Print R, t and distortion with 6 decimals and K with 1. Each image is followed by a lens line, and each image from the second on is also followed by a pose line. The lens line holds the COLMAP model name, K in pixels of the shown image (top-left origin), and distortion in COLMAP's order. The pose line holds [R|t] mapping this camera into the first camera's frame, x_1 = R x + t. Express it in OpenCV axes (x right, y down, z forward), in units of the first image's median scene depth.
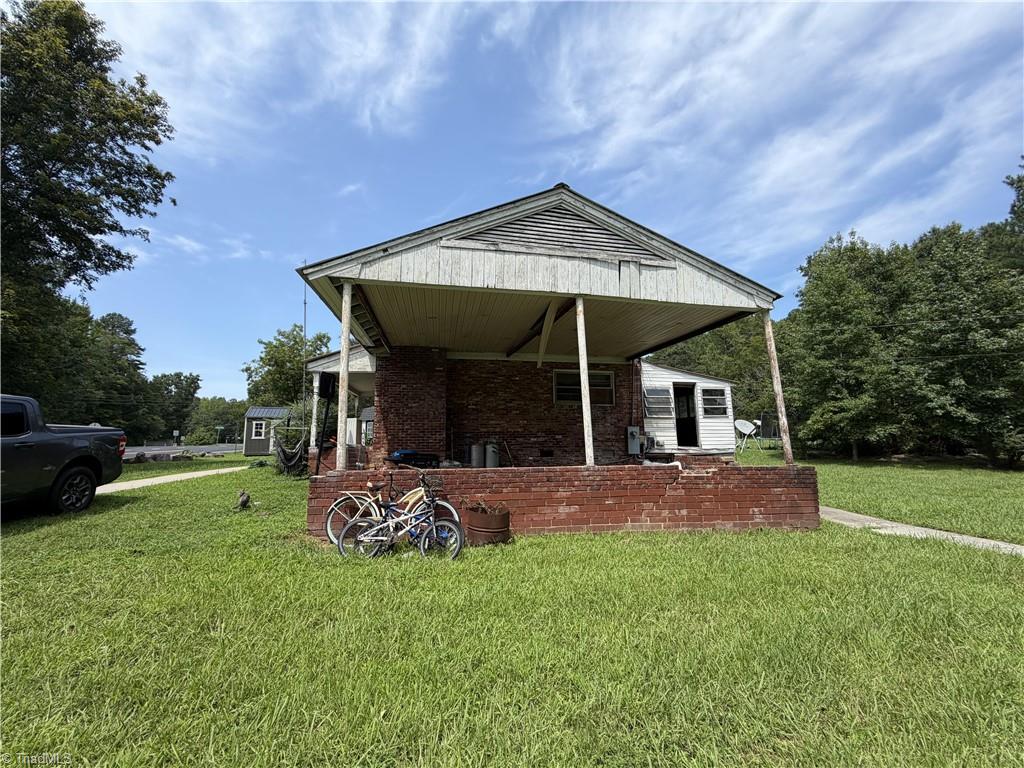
lens RADIAL K [[409.7, 0, 508.7], [0, 409.7, 382.3], [0, 0, 1]] dist [0.000156, 0.000007]
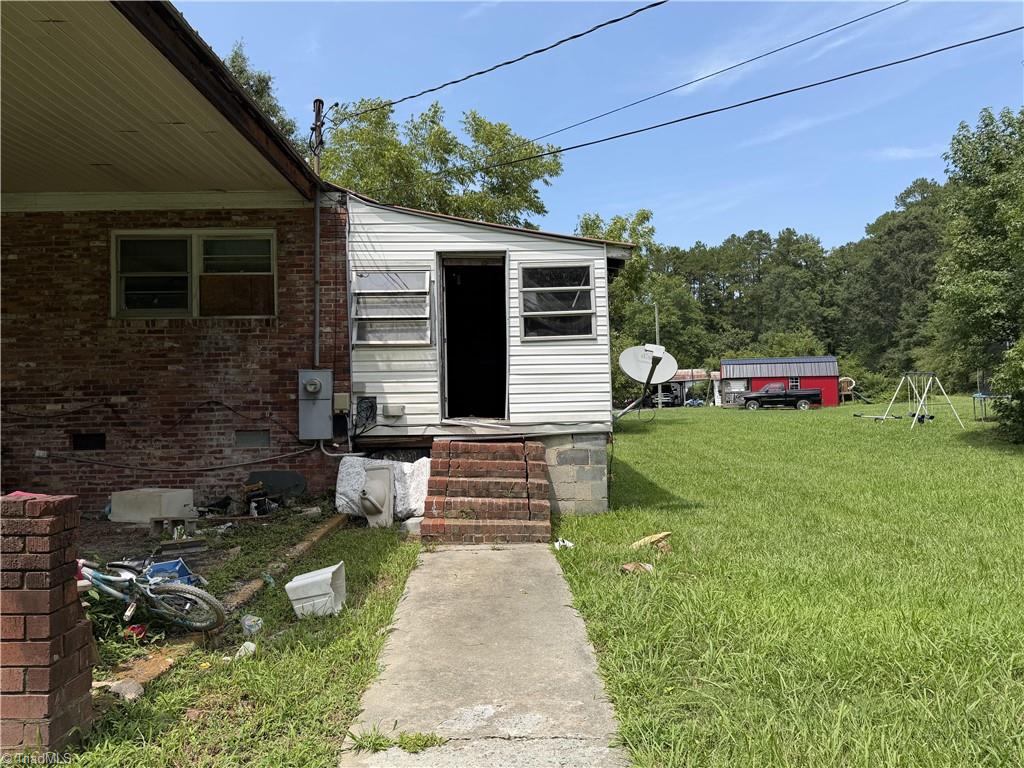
lens RADIAL K [[731.9, 0, 511.9], [0, 731.9, 390.7], [0, 0, 1]] dist [0.048346, -0.003206]
pose [[0.988509, -0.021196, -0.149669, 0.577893], [0.037841, 0.993293, 0.109260, 0.056857], [0.146350, -0.113668, 0.982681, 0.329346]]
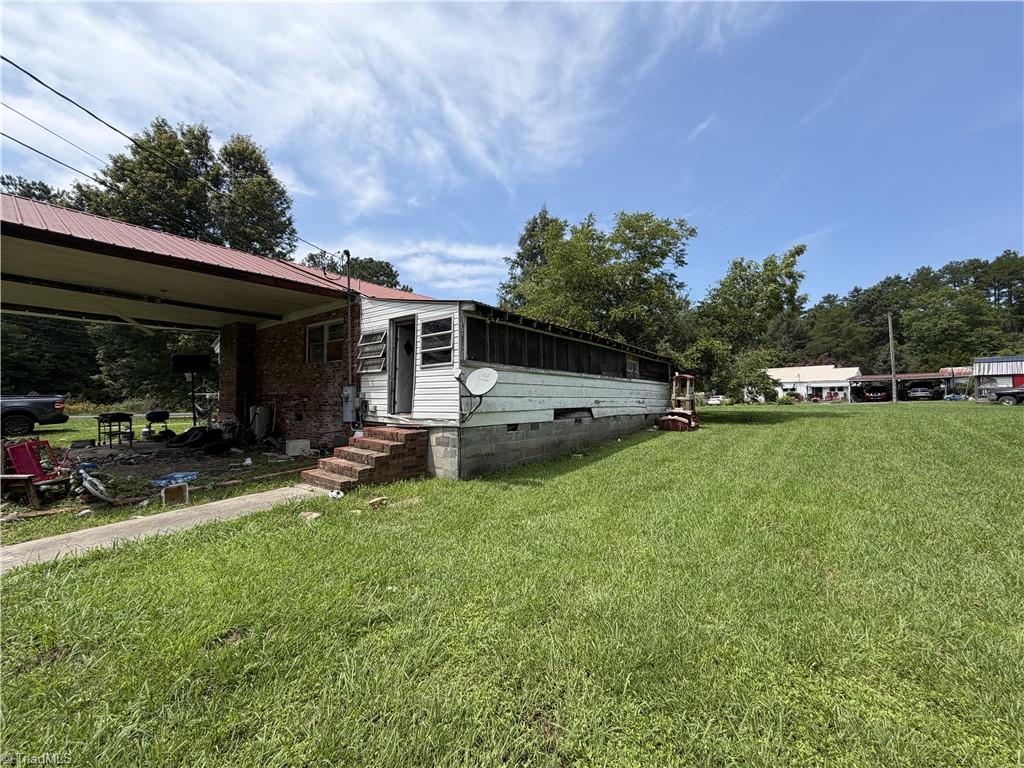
lens RADIAL K [[409.7, 0, 506.7], [0, 409.7, 389.8], [0, 0, 1]] dist [0.000156, 0.000007]
pose [[0.661183, -0.018055, -0.750008, 1.048090], [0.104847, 0.992123, 0.068546, 0.090426], [0.742862, -0.123957, 0.657868, 0.696186]]
